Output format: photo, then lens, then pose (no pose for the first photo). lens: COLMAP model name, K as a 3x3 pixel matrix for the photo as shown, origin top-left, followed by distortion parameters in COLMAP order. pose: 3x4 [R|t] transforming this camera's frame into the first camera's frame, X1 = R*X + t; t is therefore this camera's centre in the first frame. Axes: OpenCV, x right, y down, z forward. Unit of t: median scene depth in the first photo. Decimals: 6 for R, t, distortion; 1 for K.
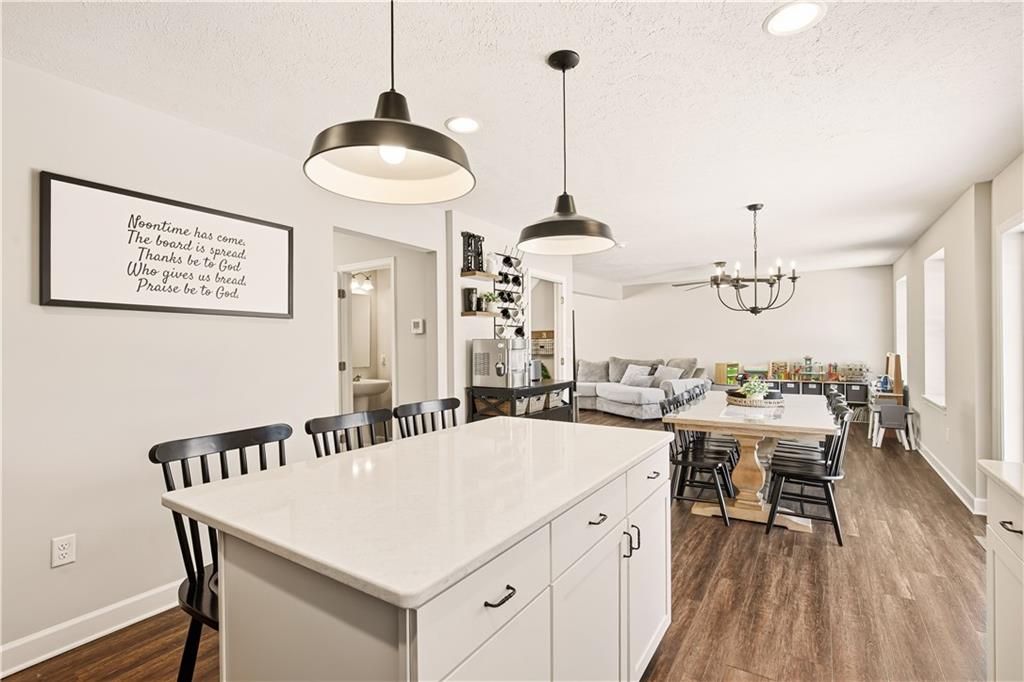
lens RADIAL K [[469.2, 0, 512.4], [0, 469.2, 341.1], [0, 0, 1]] dist [-0.002122, -0.000066]
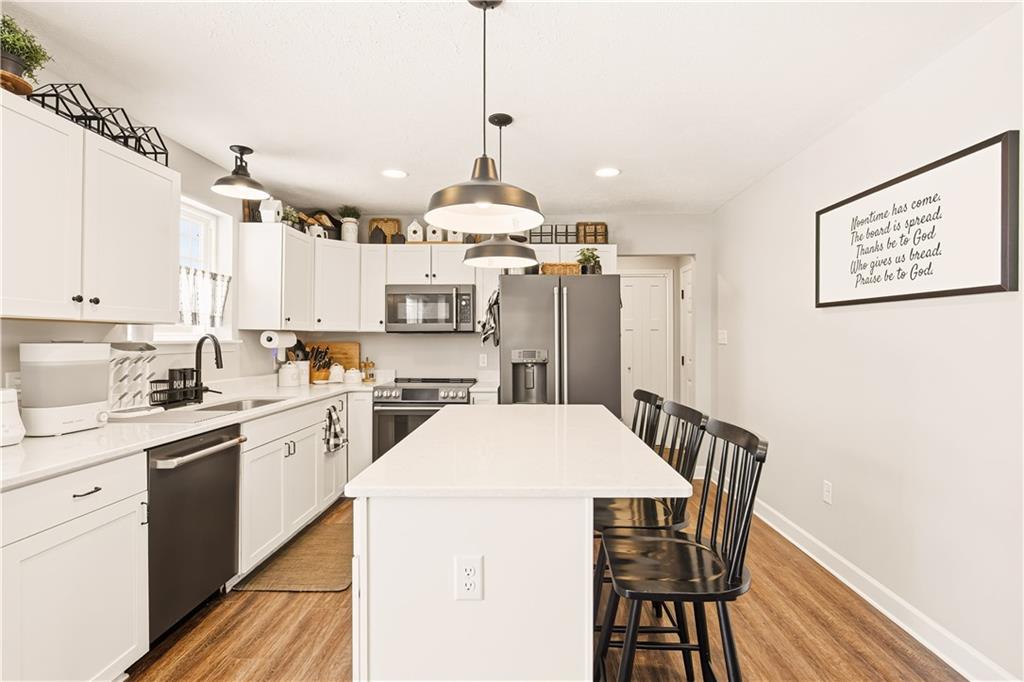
lens RADIAL K [[469.2, 0, 512.6], [0, 469.2, 338.7], [0, 0, 1]] dist [-0.002122, -0.000066]
pose [[-0.851411, 0.004699, -0.524478, 0.412426], [0.005067, 0.999987, 0.000733, 0.007281], [0.524474, -0.002033, -0.851424, 1.402241]]
